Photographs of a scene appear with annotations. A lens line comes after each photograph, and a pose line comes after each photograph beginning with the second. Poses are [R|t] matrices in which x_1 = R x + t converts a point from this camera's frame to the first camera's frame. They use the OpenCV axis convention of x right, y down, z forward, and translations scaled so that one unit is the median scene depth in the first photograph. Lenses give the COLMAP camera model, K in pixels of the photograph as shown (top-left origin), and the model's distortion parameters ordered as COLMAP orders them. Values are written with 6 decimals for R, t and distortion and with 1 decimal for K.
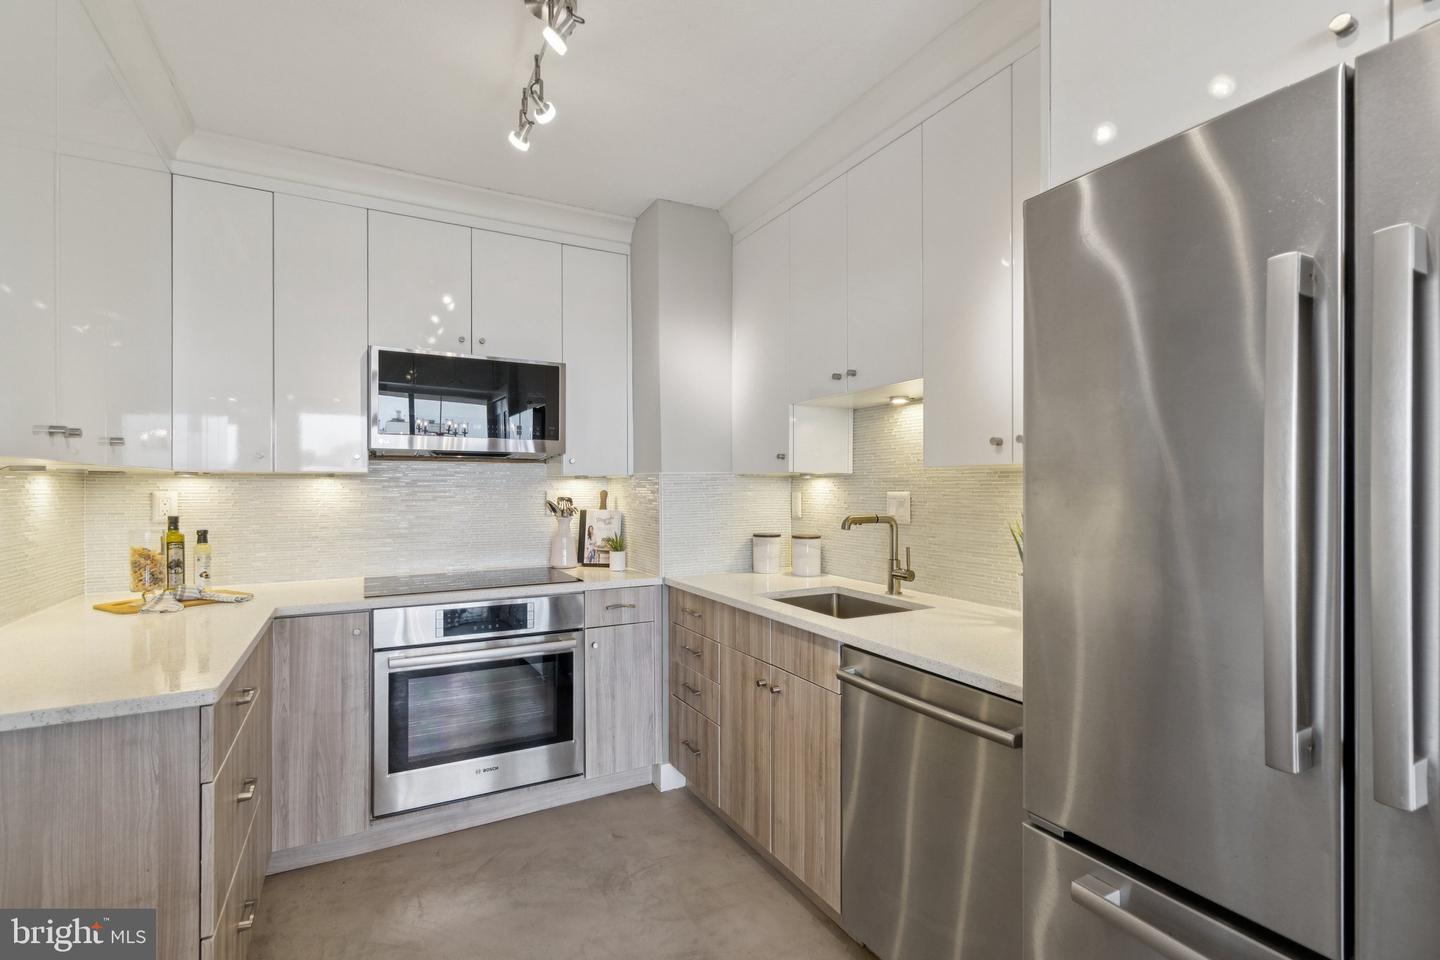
lens RADIAL K [[619.1, 0, 717.1], [0, 619.1, 489.3], [0, 0, 1]] dist [-0.002001, -0.001792]
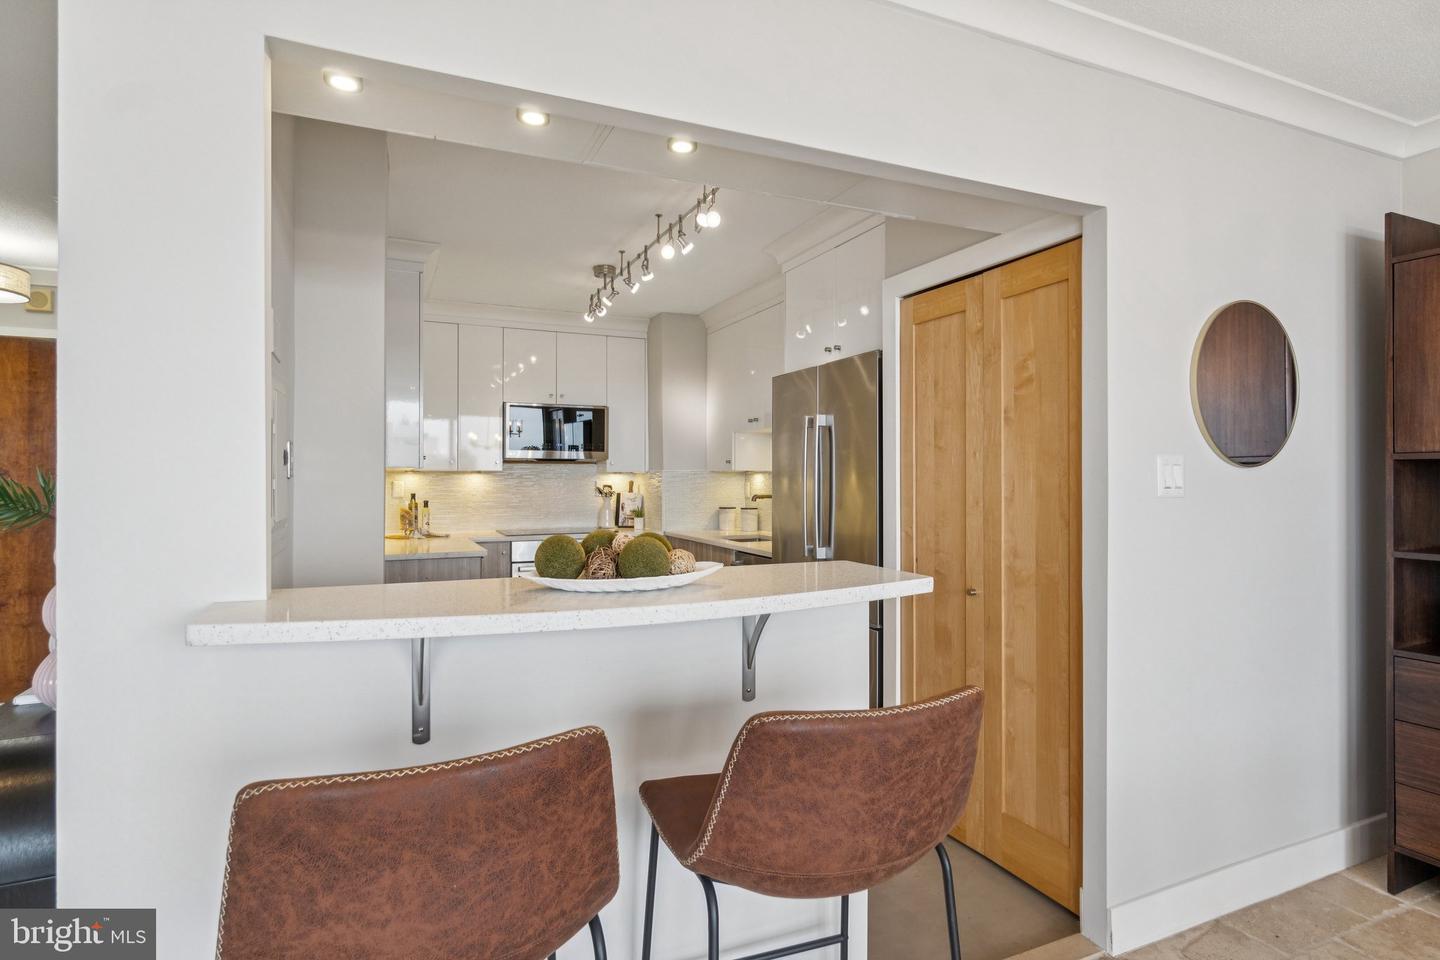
lens RADIAL K [[695.4, 0, 722.1], [0, 695.4, 477.4], [0, 0, 1]] dist [-0.004701, 0.000307]
pose [[0.997683, 0.001997, -0.068007, 0.193202], [-0.002283, 0.999989, -0.004128, -0.000070], [0.067998, 0.004274, 0.997676, -0.867093]]
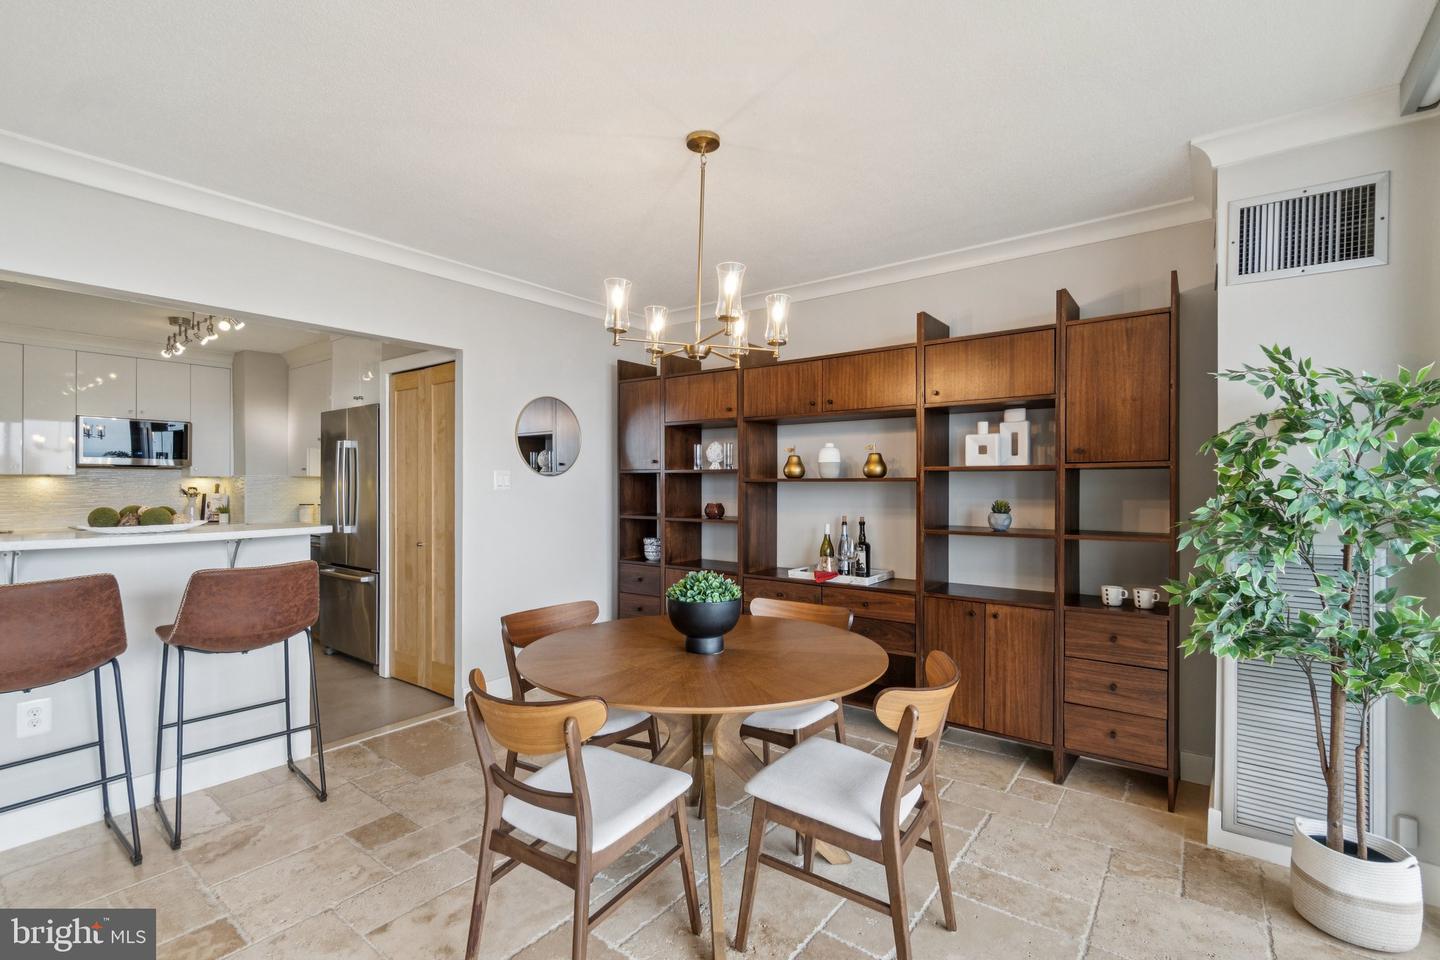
lens RADIAL K [[619.1, 0, 699.6], [0, 619.1, 488.6], [0, 0, 1]] dist [-0.002001, -0.001792]
pose [[0.917303, 0.002382, 0.398183, 0.484090], [-0.003341, 0.999993, 0.001715, 0.008952], [-0.398176, -0.002904, 0.917304, -1.551142]]
